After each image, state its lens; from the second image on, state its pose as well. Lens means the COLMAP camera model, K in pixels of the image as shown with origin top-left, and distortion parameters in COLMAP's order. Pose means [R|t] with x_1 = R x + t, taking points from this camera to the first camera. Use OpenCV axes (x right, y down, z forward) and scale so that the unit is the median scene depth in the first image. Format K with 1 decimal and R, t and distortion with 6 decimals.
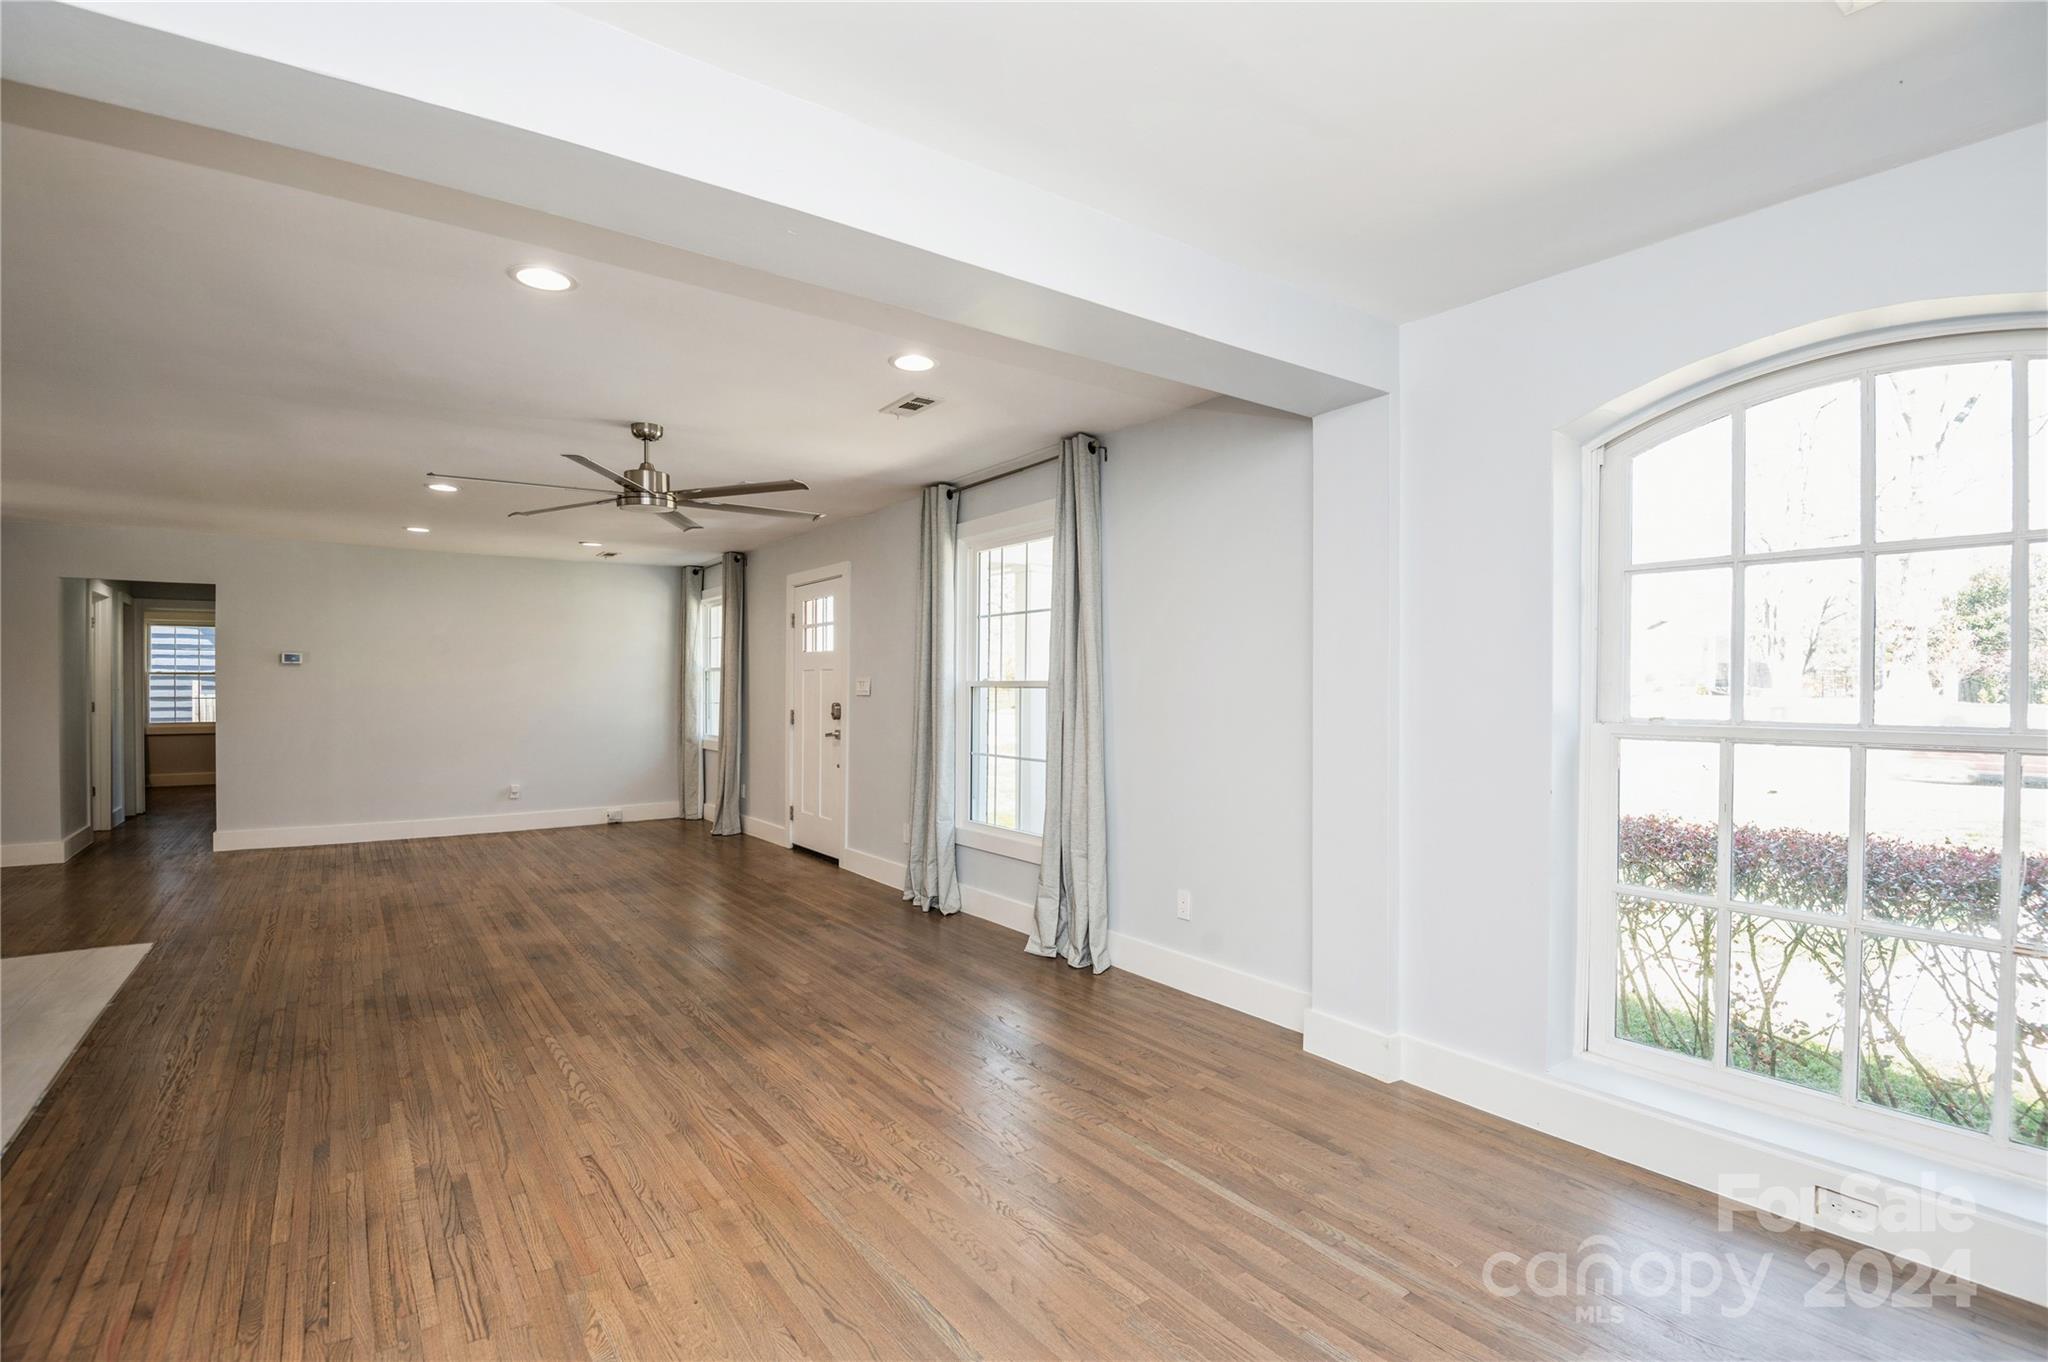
lens RADIAL K [[945.9, 0, 1024.0], [0, 945.9, 681.0], [0, 0, 1]] dist [-0.003267, -0.000623]
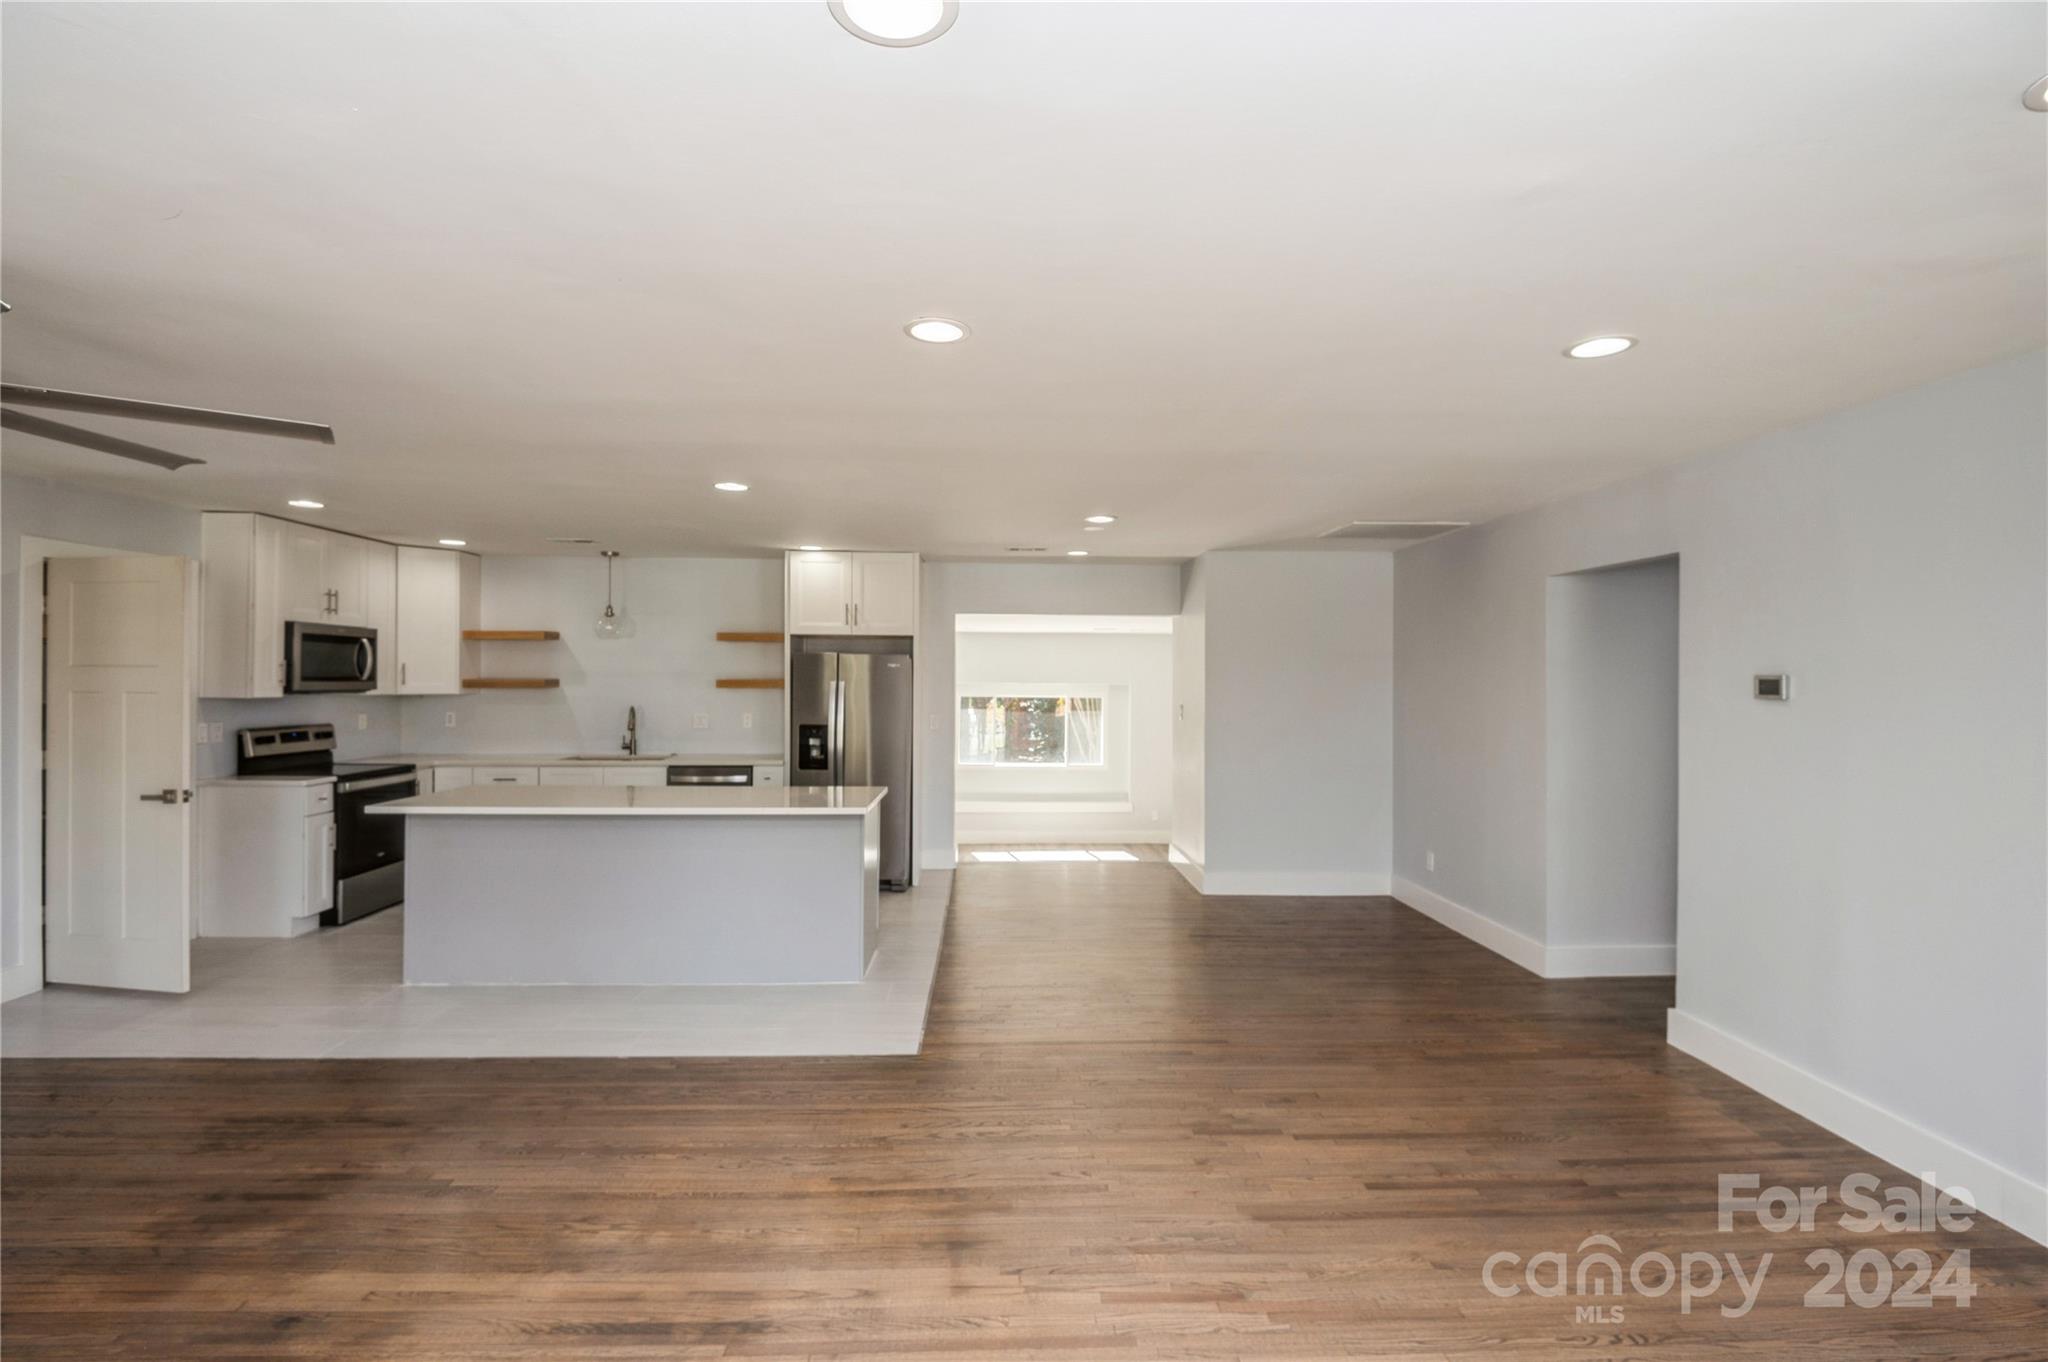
lens RADIAL K [[945.9, 0, 1024.0], [0, 945.9, 681.0], [0, 0, 1]] dist [-0.003267, -0.000623]
pose [[-0.570137, -0.006417, -0.821525, -0.264100], [-0.001291, 0.999975, -0.006915, -0.035818], [0.821549, -0.002882, -0.570131, 1.299410]]
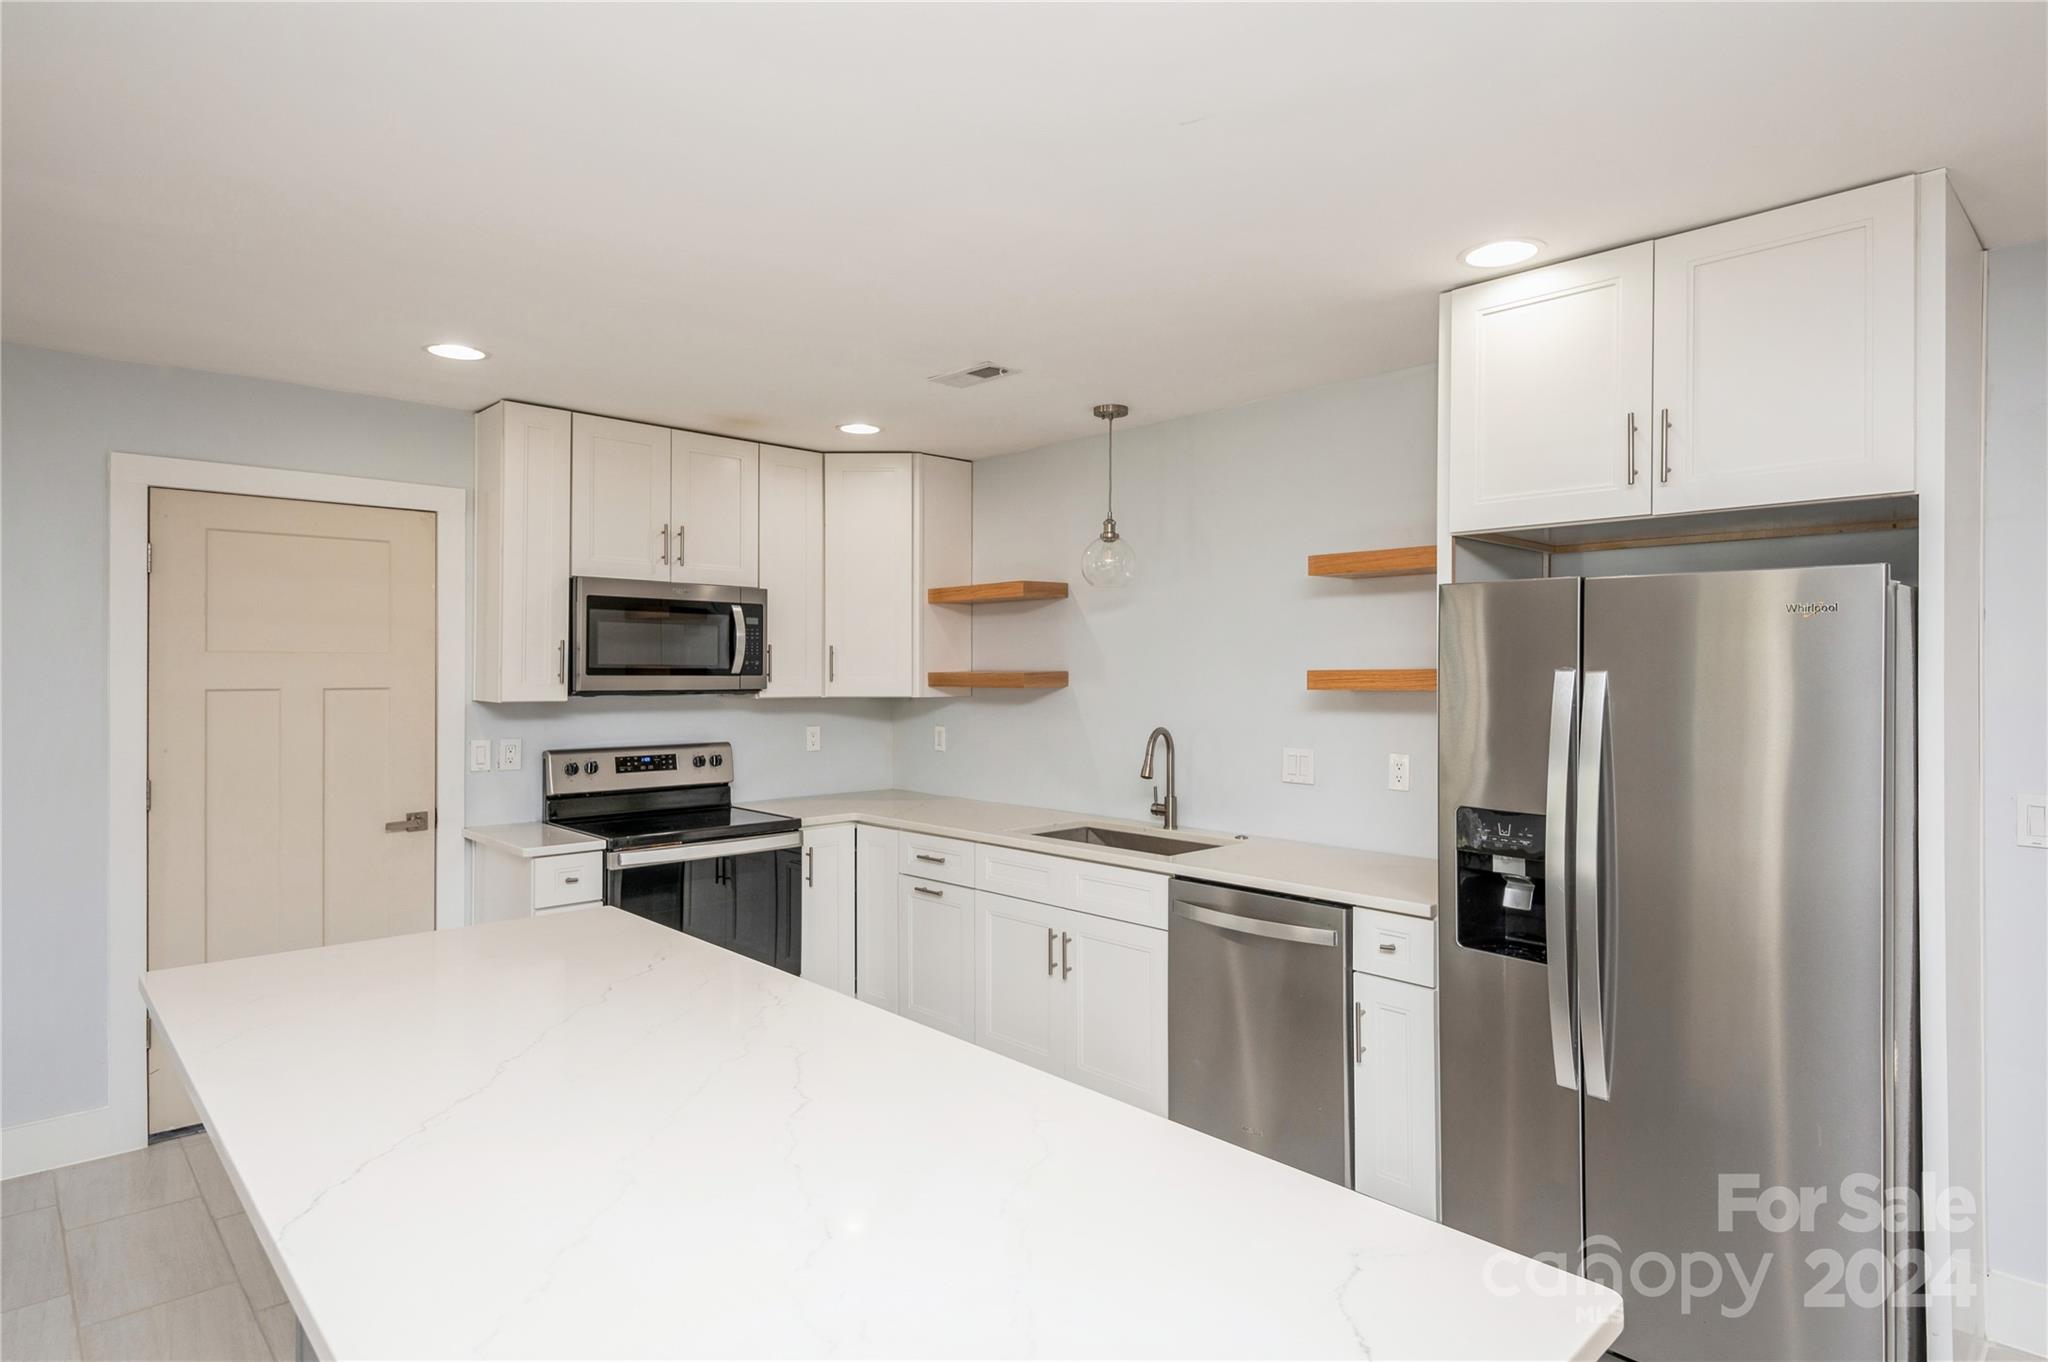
lens RADIAL K [[1076.3, 0, 1024.0], [0, 1076.3, 681.0], [0, 0, 1]] dist [0.003703, -0.023179]
pose [[-0.992726, -0.005810, -0.120253, -0.862331], [-0.005941, 0.999982, 0.000732, -0.040244], [0.120246, 0.001441, -0.992743, 0.794528]]
